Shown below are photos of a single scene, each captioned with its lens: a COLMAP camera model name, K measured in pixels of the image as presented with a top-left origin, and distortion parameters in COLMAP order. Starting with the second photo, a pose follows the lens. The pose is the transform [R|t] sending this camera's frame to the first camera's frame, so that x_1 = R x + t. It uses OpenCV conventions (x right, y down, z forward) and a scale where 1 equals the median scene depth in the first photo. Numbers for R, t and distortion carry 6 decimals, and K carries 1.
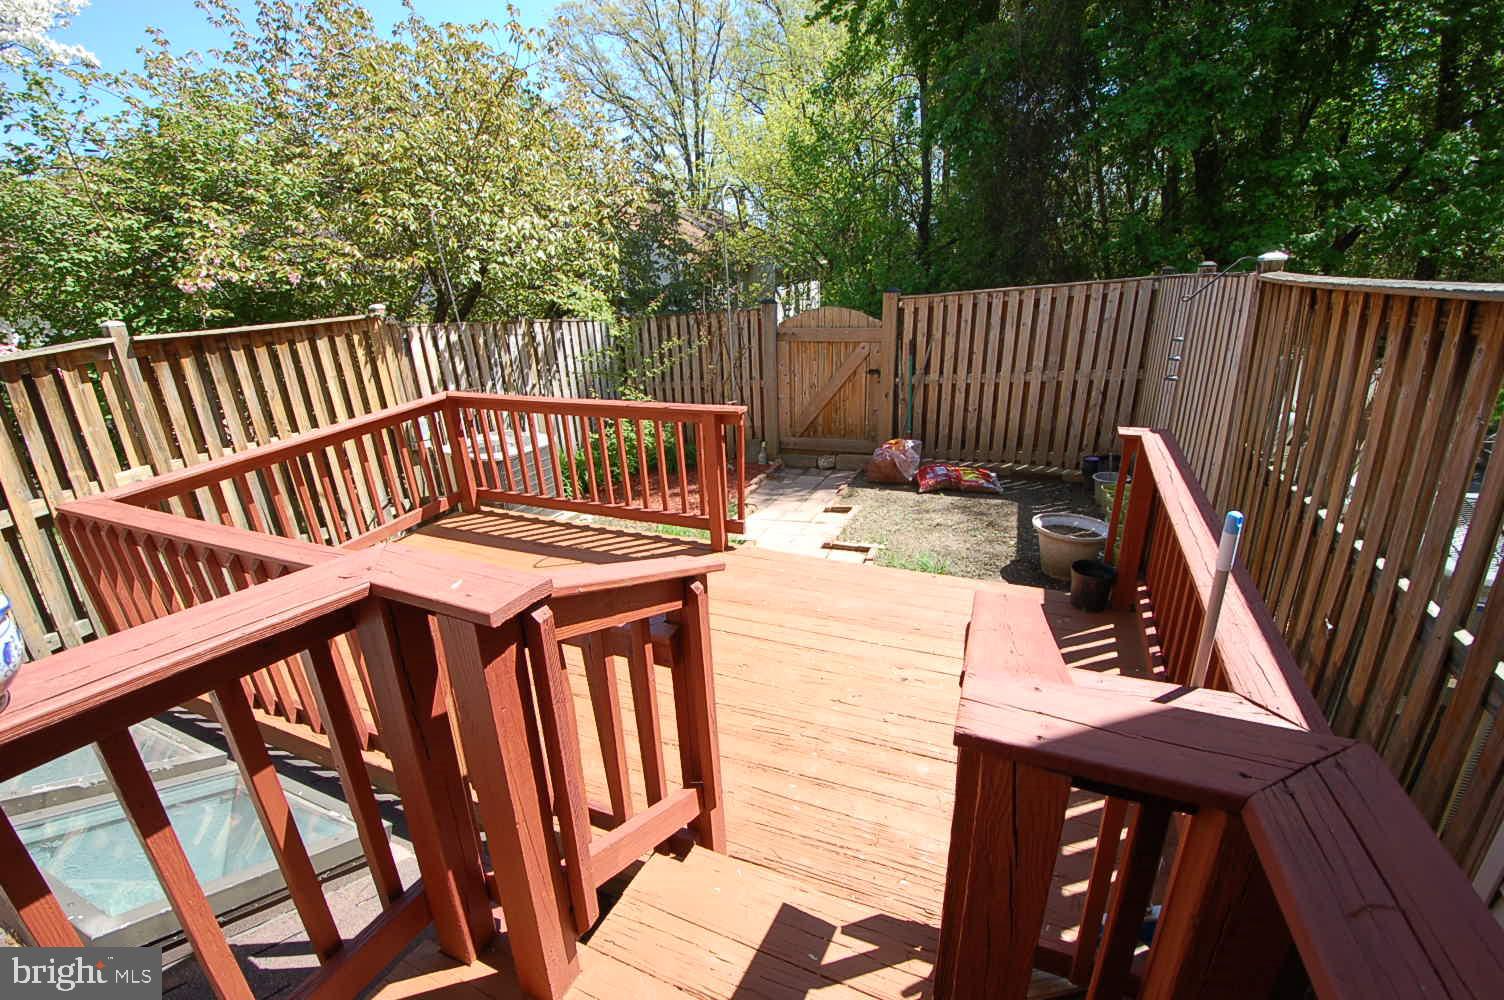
lens RADIAL K [[648.8, 0, 746.2], [0, 648.8, 500.2], [0, 0, 1]] dist [-0.001944, -0.011809]
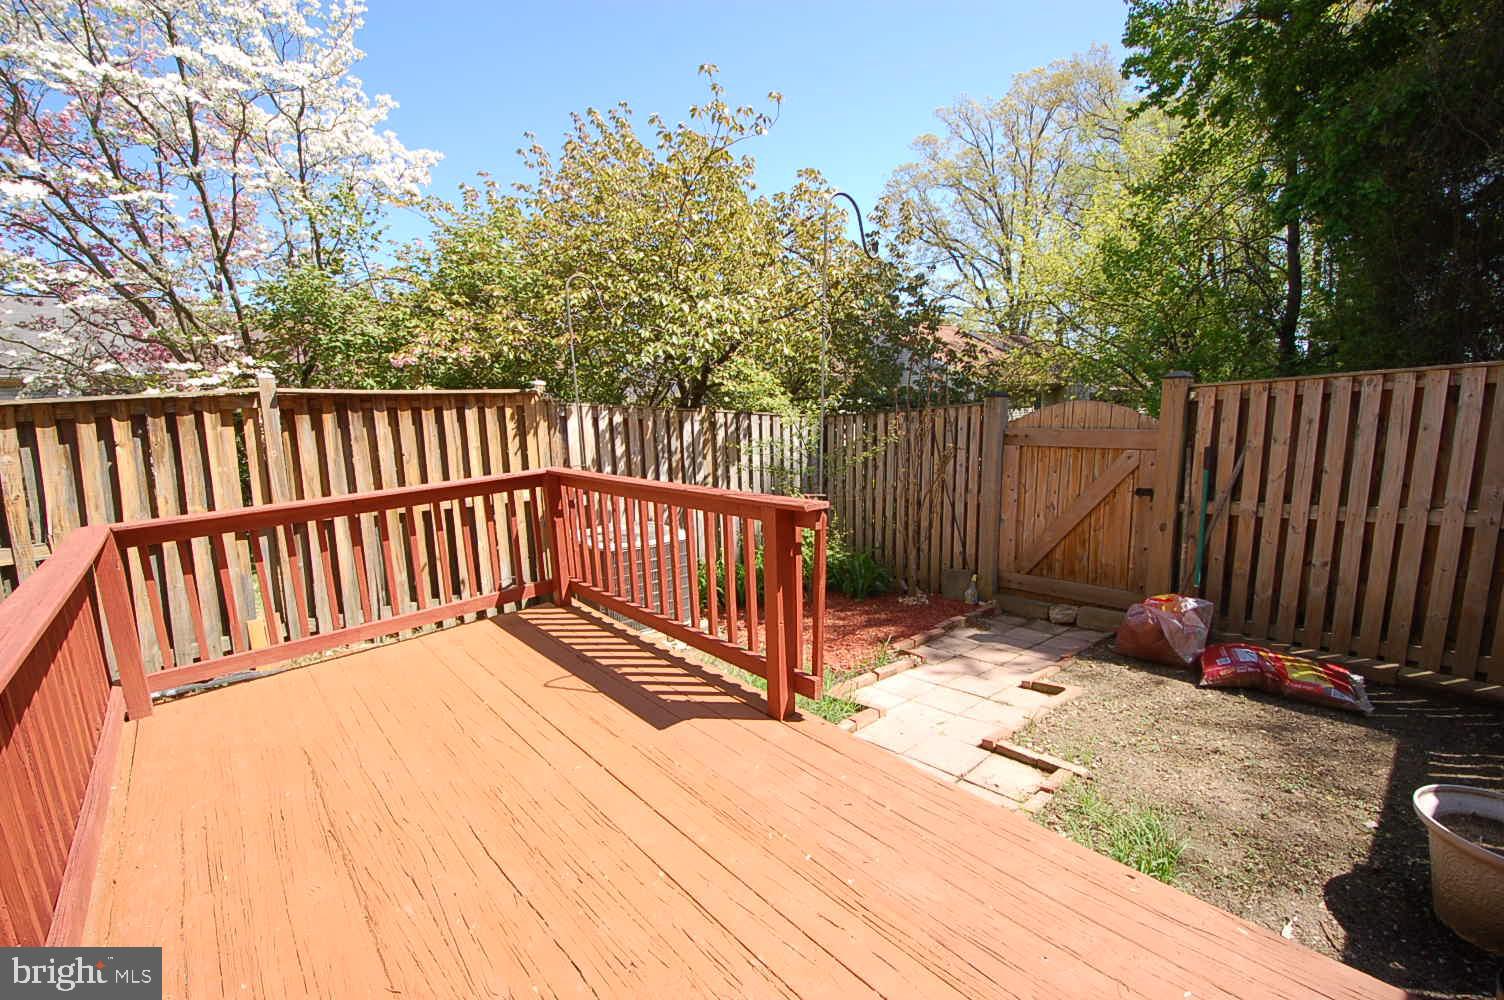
lens RADIAL K [[648.8, 0, 747.1], [0, 648.8, 510.7], [0, 0, 1]] dist [-0.001944, -0.011809]
pose [[0.896864, 0.086396, -0.433786, 0.133416], [-0.159386, 0.977976, -0.134755, -0.022676], [0.412590, 0.189996, 0.890882, 0.248781]]
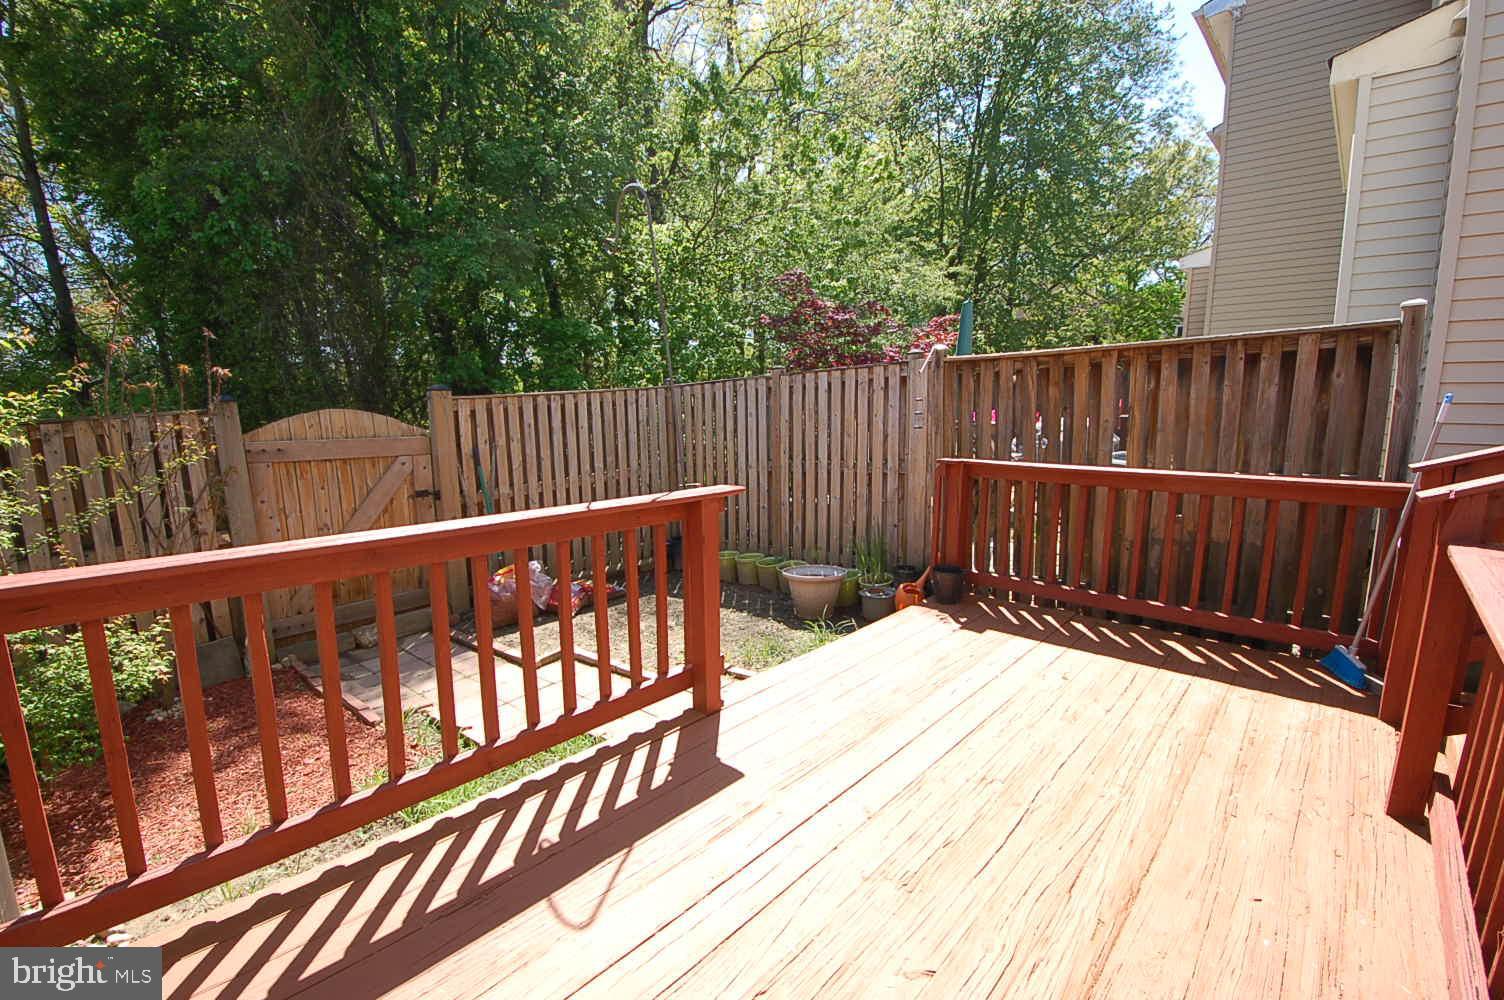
lens RADIAL K [[648.8, 0, 742.0], [0, 648.8, 507.8], [0, 0, 1]] dist [-0.001944, -0.011809]
pose [[0.342495, -0.104646, 0.933674, -0.422028], [0.314888, 0.949085, -0.009135, -0.068734], [-0.885180, 0.297131, 0.358008, 0.465617]]
